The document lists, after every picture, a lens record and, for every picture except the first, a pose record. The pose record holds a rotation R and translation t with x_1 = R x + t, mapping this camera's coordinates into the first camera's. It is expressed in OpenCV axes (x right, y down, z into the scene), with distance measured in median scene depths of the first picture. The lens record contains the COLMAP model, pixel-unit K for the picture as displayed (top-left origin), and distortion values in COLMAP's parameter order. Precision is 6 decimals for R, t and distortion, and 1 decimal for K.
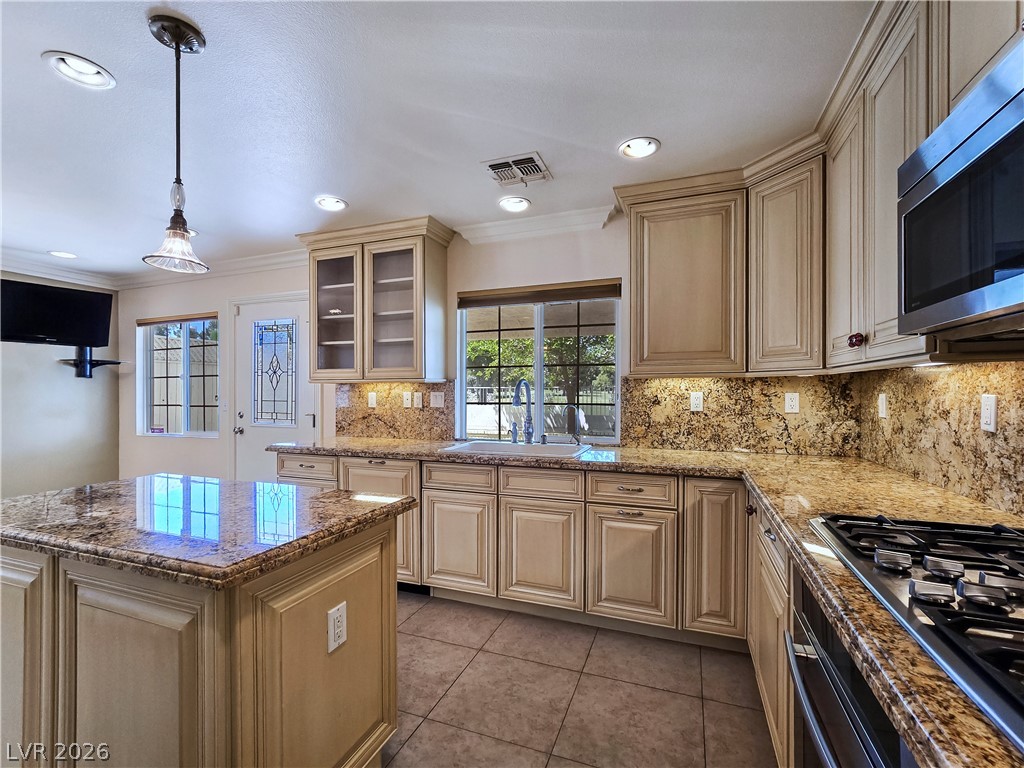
lens RADIAL K [[460.2, 0, 509.1], [0, 460.2, 389.9], [0, 0, 1]] dist [-0.002134, 0.000450]
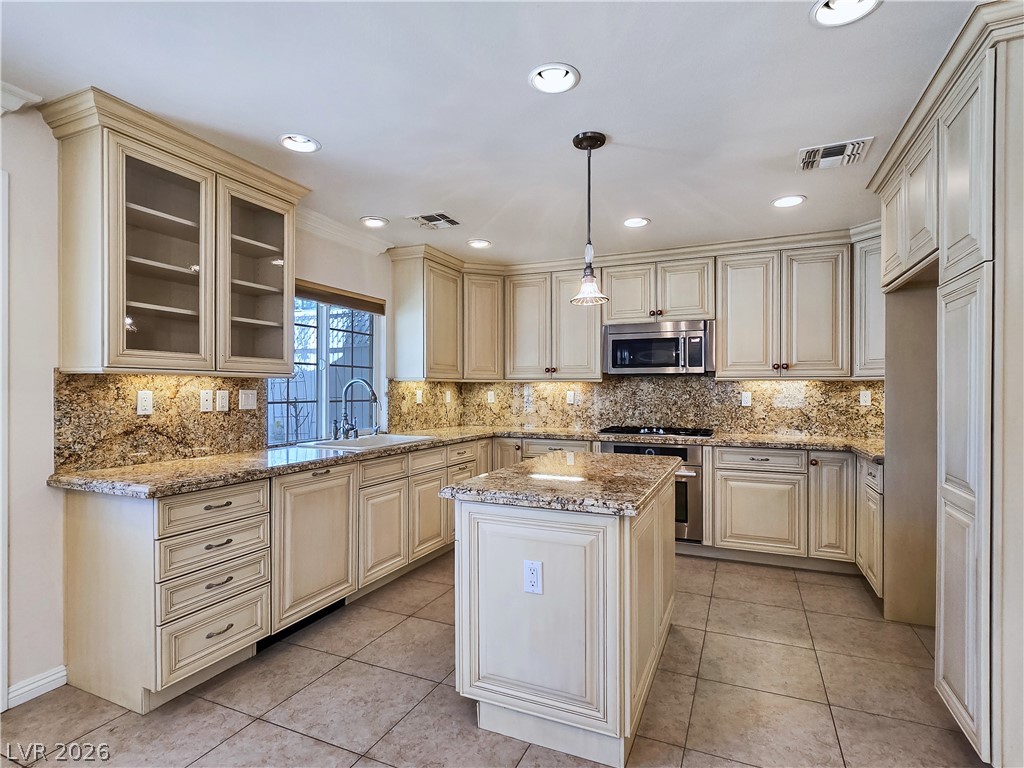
lens RADIAL K [[537.4, 0, 503.1], [0, 537.4, 386.4], [0, 0, 1]] dist [-0.001763, -0.002655]
pose [[0.059036, 0.008969, 0.998216, -1.226810], [-0.005312, 0.999948, -0.008670, 0.004906], [-0.998242, -0.004790, 0.059081, 0.595544]]
